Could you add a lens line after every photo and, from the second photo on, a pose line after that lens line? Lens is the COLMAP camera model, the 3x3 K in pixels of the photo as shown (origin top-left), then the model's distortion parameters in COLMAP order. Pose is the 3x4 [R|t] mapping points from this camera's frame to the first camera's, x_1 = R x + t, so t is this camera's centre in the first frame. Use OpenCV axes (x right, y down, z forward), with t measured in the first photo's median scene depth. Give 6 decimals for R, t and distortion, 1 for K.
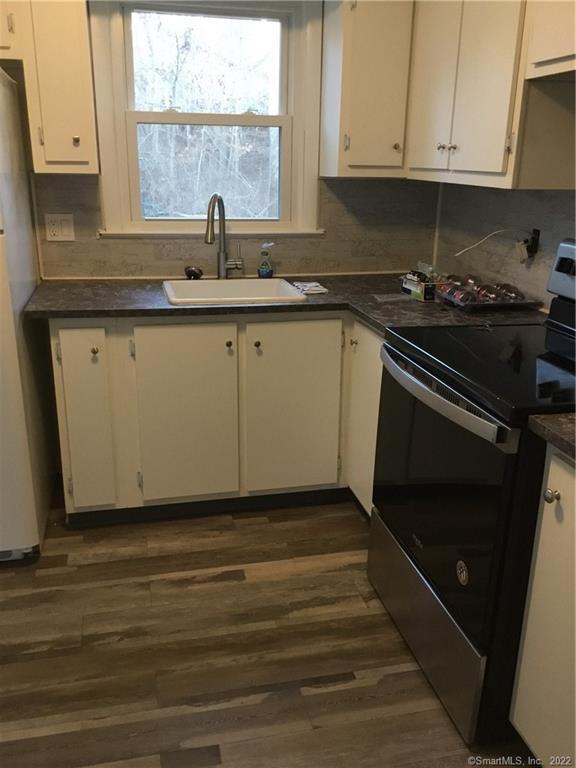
lens RADIAL K [[697.2, 0, 284.6], [0, 697.2, 364.8], [0, 0, 1]] dist [0.045403, -0.096589]
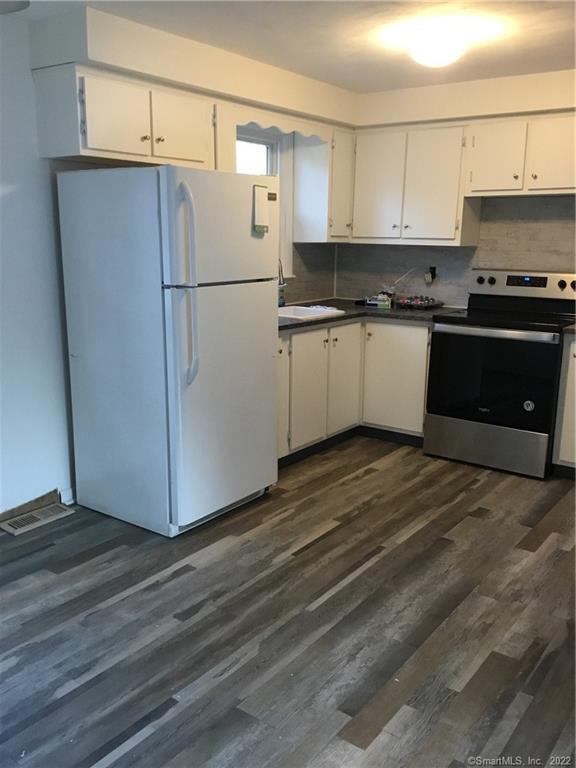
lens RADIAL K [[692.8, 0, 288.7], [0, 692.8, 349.7], [0, 0, 1]] dist [0.048325, -0.004841]
pose [[0.761700, -0.111646, 0.638238, -1.307915], [0.180914, 0.982512, -0.044042, 0.051285], [-0.622160, 0.149013, 0.768578, -0.227705]]
